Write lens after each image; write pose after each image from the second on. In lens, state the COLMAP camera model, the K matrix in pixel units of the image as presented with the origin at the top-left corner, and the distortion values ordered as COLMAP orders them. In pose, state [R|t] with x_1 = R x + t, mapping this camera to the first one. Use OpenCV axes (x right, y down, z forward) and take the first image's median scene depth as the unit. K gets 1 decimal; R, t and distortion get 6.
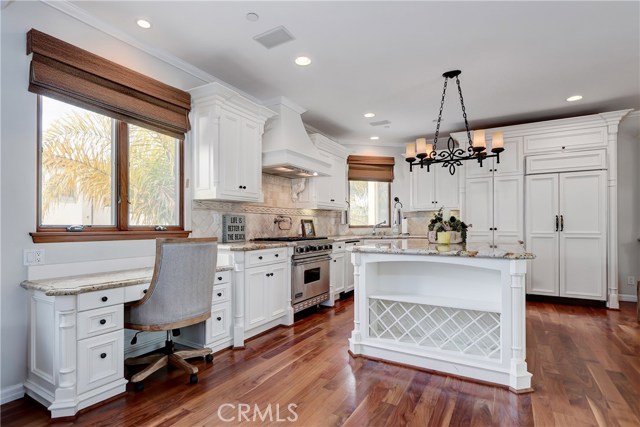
lens RADIAL K [[323.6, 0, 274.7], [0, 323.6, 225.4], [0, 0, 1]] dist [0.001981, -0.000108]
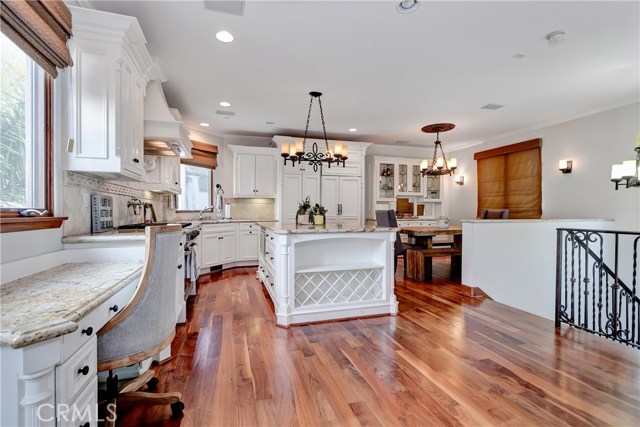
lens RADIAL K [[315.7, 0, 308.1], [0, 315.7, 212.5], [0, 0, 1]] dist [0.000045, -0.000034]
pose [[0.649685, -0.000232, 0.760204, -0.369609], [-0.003931, 0.999986, 0.003664, 0.002999], [-0.760193, -0.005369, 0.649675, 0.165984]]
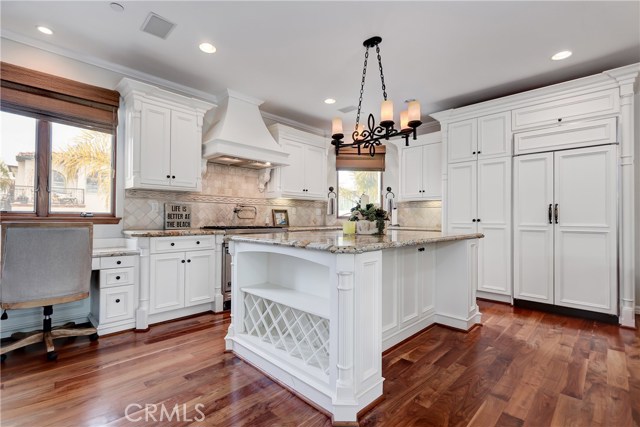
lens RADIAL K [[288.7, 0, 270.0], [0, 288.7, 214.9], [0, 0, 1]] dist [-0.000106, 0.000326]
pose [[0.972285, 0.006745, -0.233702, 0.391148], [-0.008789, 0.999932, -0.007709, 0.008981], [0.233634, 0.009549, 0.972278, 0.148152]]
